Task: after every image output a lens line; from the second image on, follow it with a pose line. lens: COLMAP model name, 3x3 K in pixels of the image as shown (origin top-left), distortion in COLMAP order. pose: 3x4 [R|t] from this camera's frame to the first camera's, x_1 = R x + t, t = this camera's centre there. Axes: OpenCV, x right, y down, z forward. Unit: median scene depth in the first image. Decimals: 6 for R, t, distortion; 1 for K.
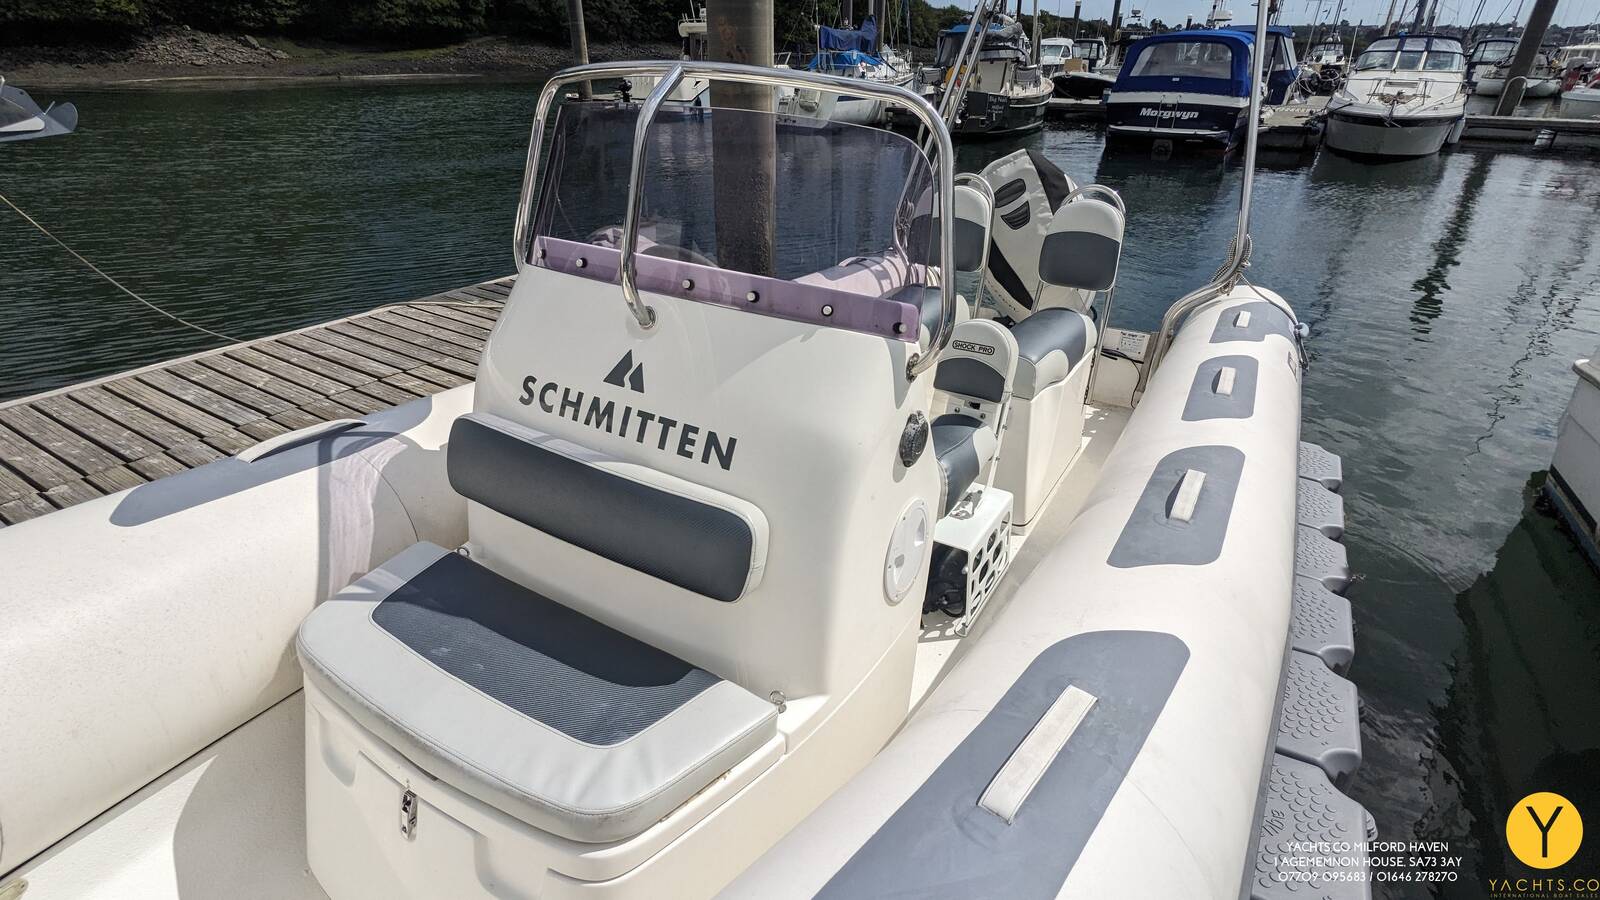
lens RADIAL K [[766.1, 0, 799.9], [0, 766.1, 464.0], [0, 0, 1]] dist [0.000068, 0.001536]
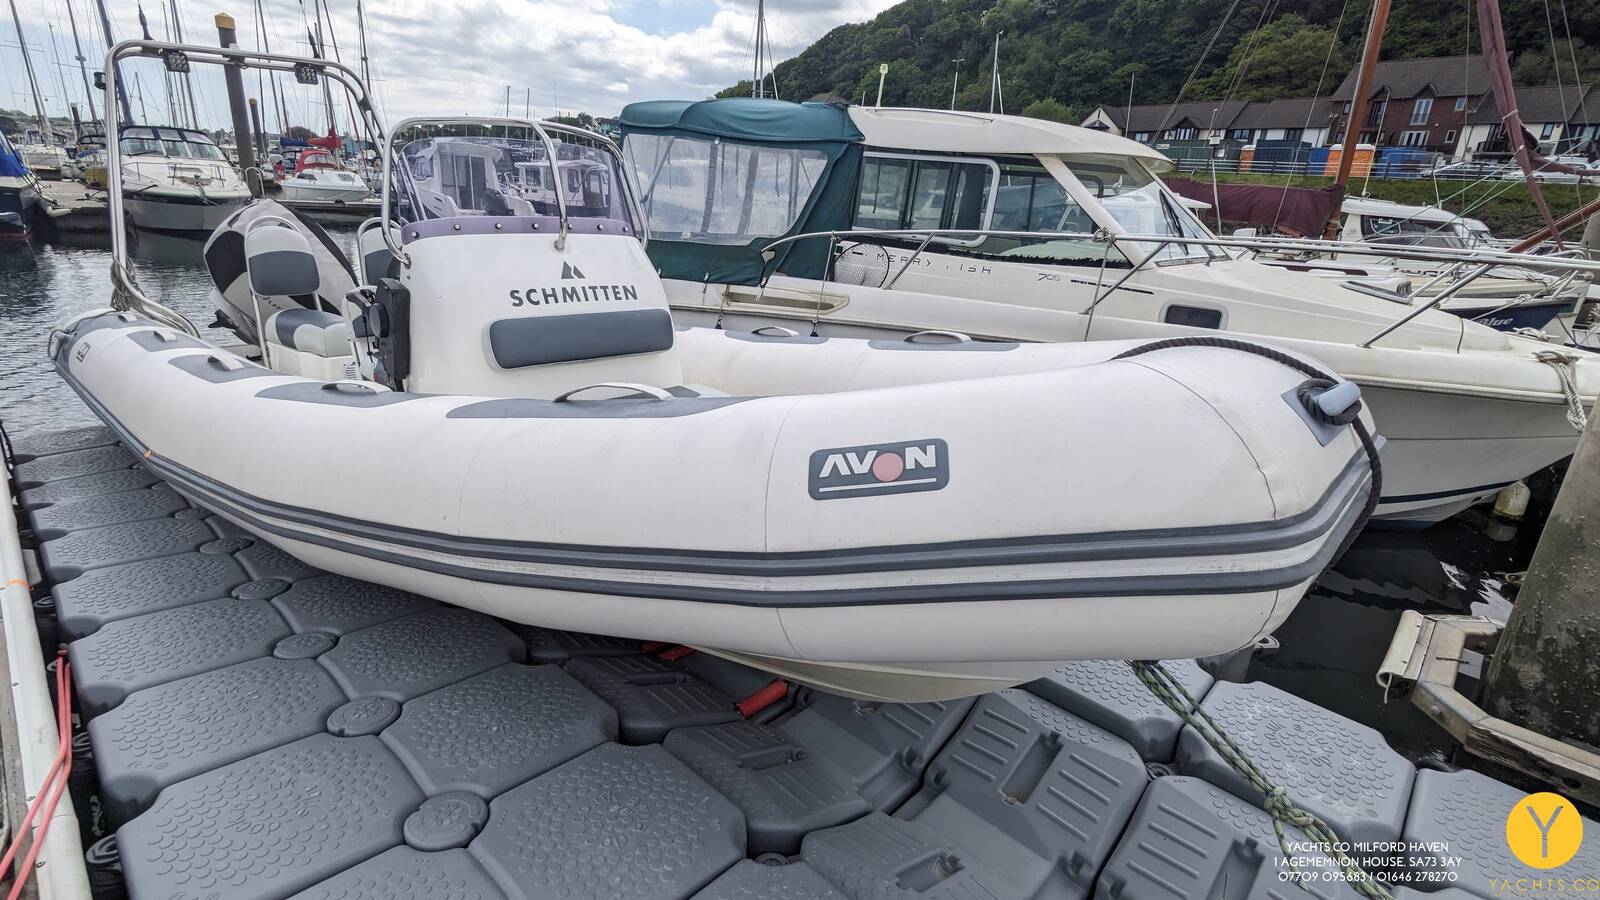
lens RADIAL K [[766.1, 0, 797.8], [0, 766.1, 453.3], [0, 0, 1]] dist [0.000068, 0.001536]
pose [[0.217810, -0.312616, 0.924570, -1.256296], [0.414805, 0.887149, 0.202243, 0.084590], [-0.883456, 0.339466, 0.322905, -0.005365]]
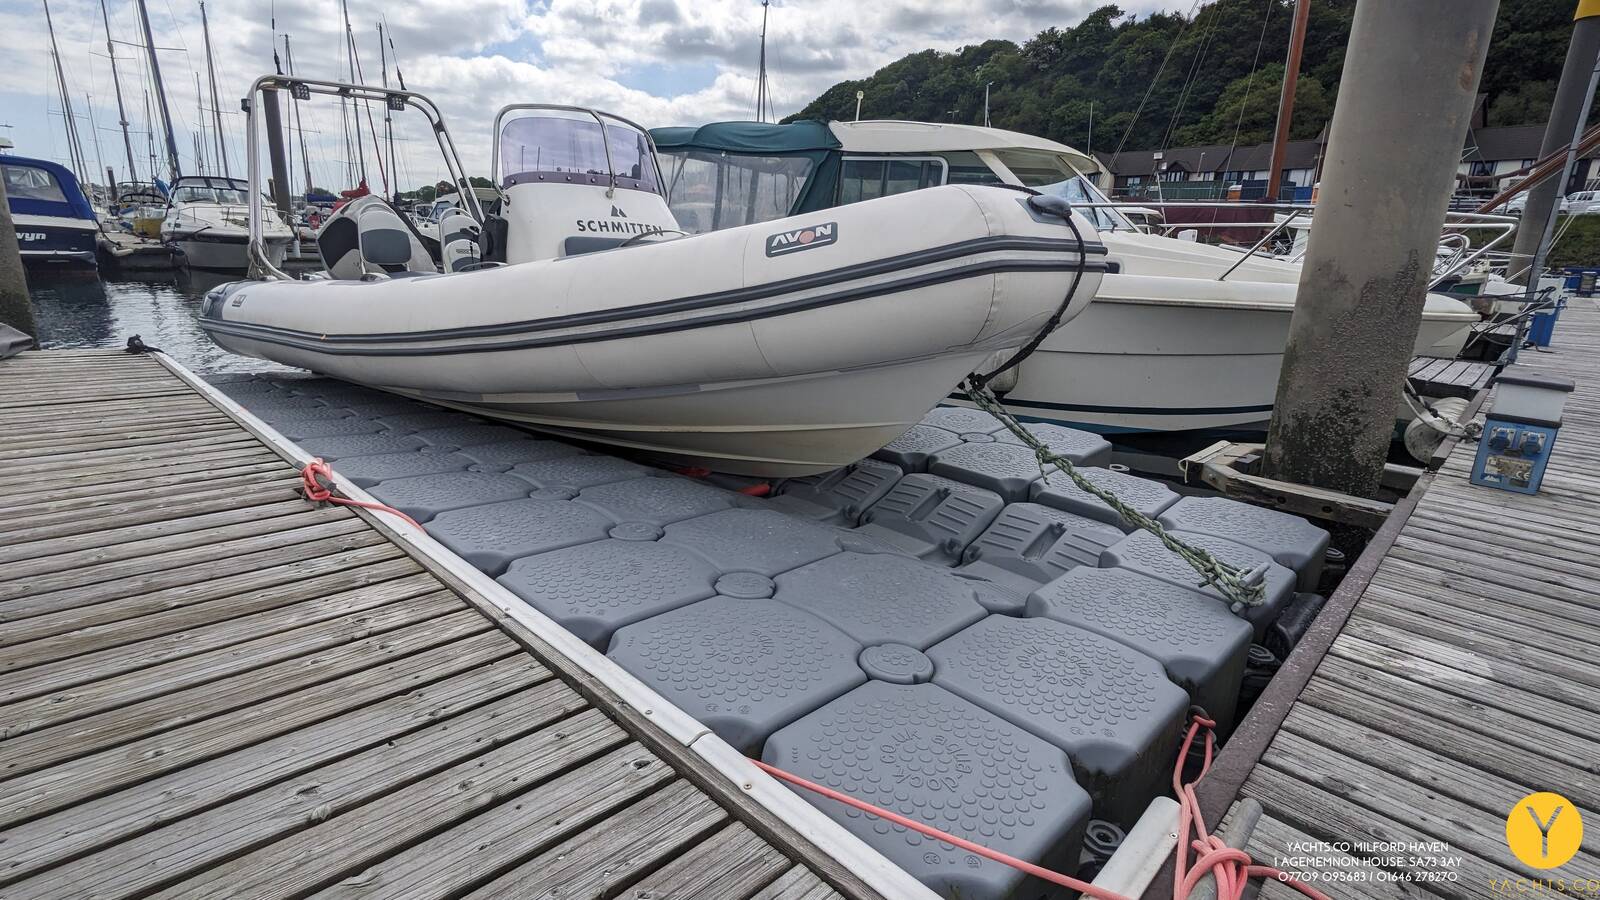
lens RADIAL K [[766.1, 0, 797.3], [0, 766.1, 451.1], [0, 0, 1]] dist [0.000068, 0.001536]
pose [[0.223719, -0.257316, 0.940073, -1.792301], [0.428380, 0.892323, 0.142300, 0.333552], [-0.875466, 0.370874, 0.309859, -0.085203]]
